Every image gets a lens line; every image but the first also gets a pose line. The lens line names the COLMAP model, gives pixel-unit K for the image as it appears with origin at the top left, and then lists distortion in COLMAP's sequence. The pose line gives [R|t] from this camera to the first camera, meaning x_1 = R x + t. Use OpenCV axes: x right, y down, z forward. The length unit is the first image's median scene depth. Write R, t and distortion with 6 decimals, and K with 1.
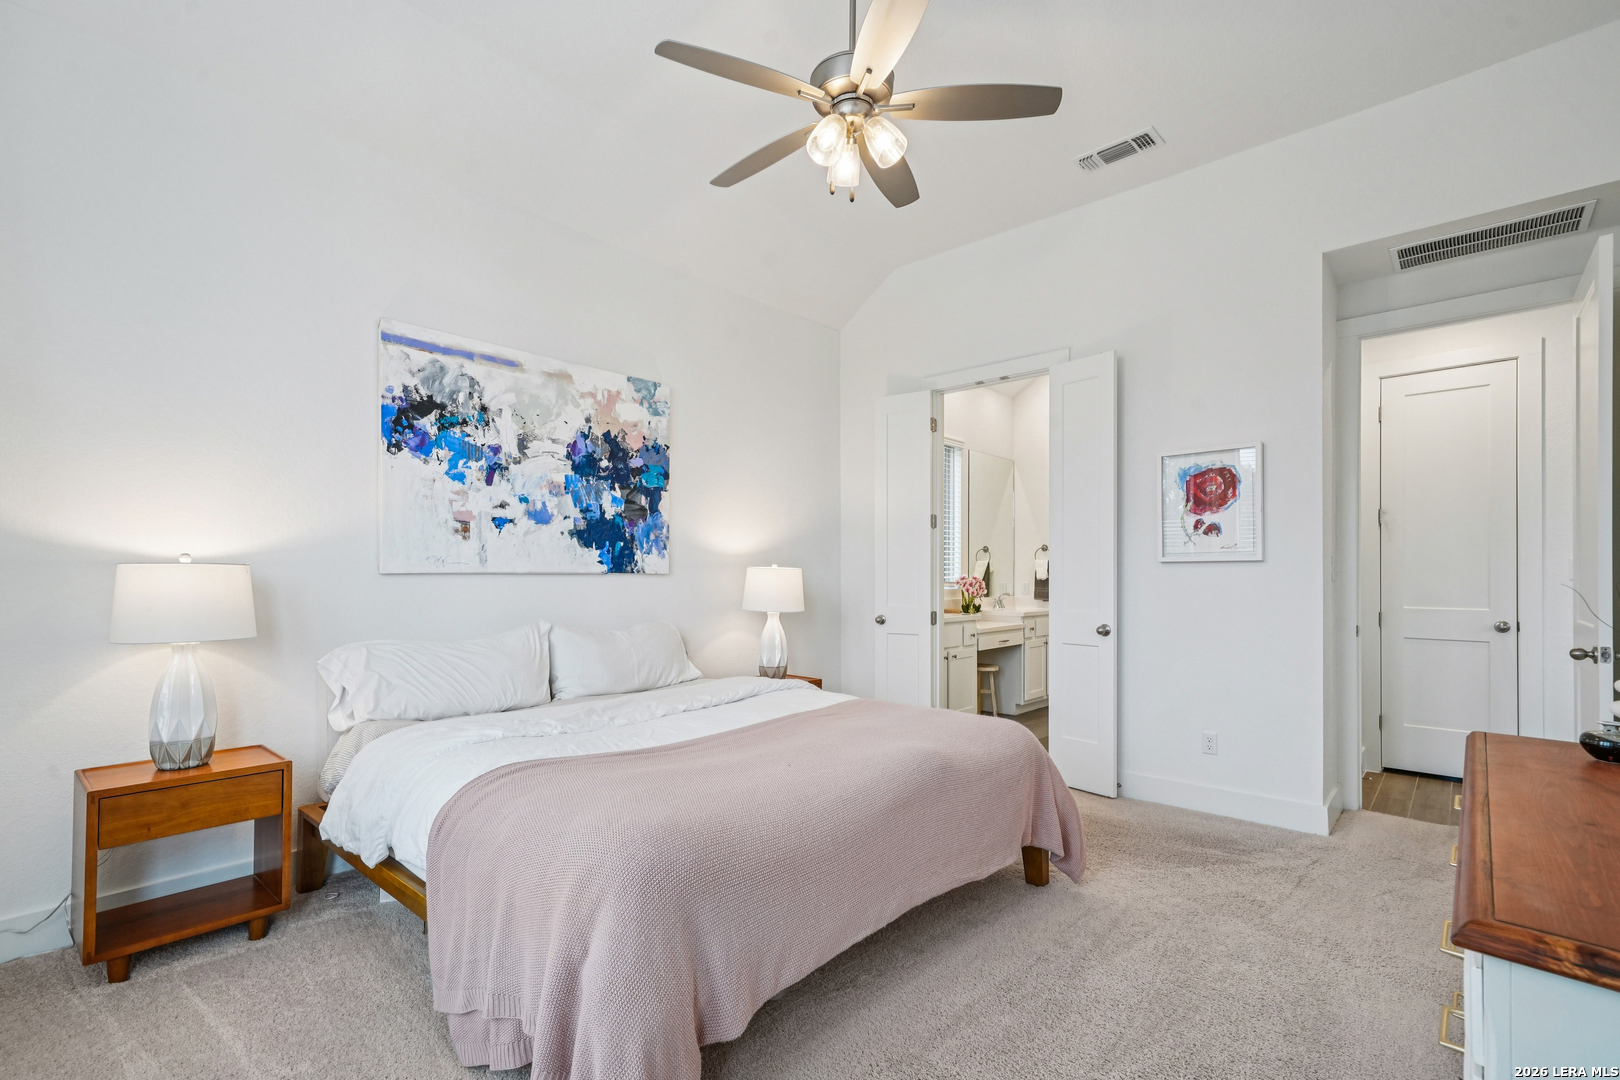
lens RADIAL K [[752.9, 0, 805.7], [0, 752.9, 570.3], [0, 0, 1]] dist [0.000474, 0.000004]
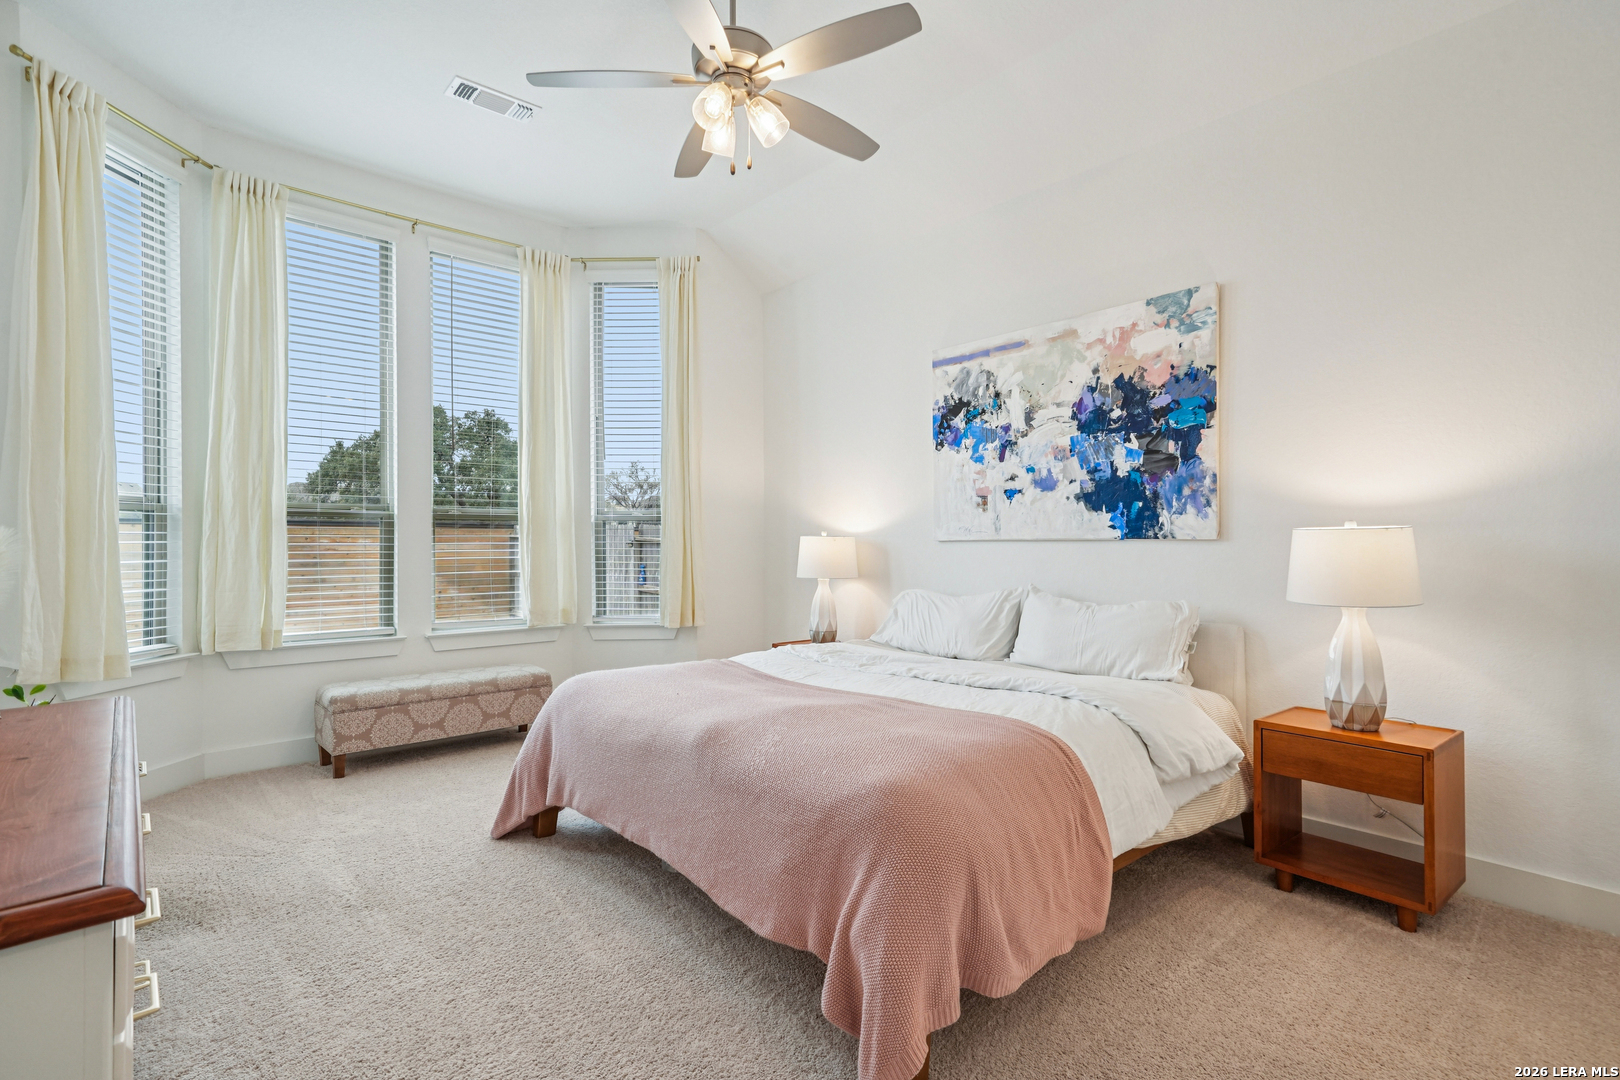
lens RADIAL K [[781.1, 0, 810.7], [0, 781.1, 540.9], [0, 0, 1]] dist [0.017764, -0.000075]
pose [[-0.125256, -0.005325, -0.992110, 0.680810], [0.006471, 0.999960, -0.006184, 0.008993], [0.992103, -0.007194, -0.125217, 0.765492]]
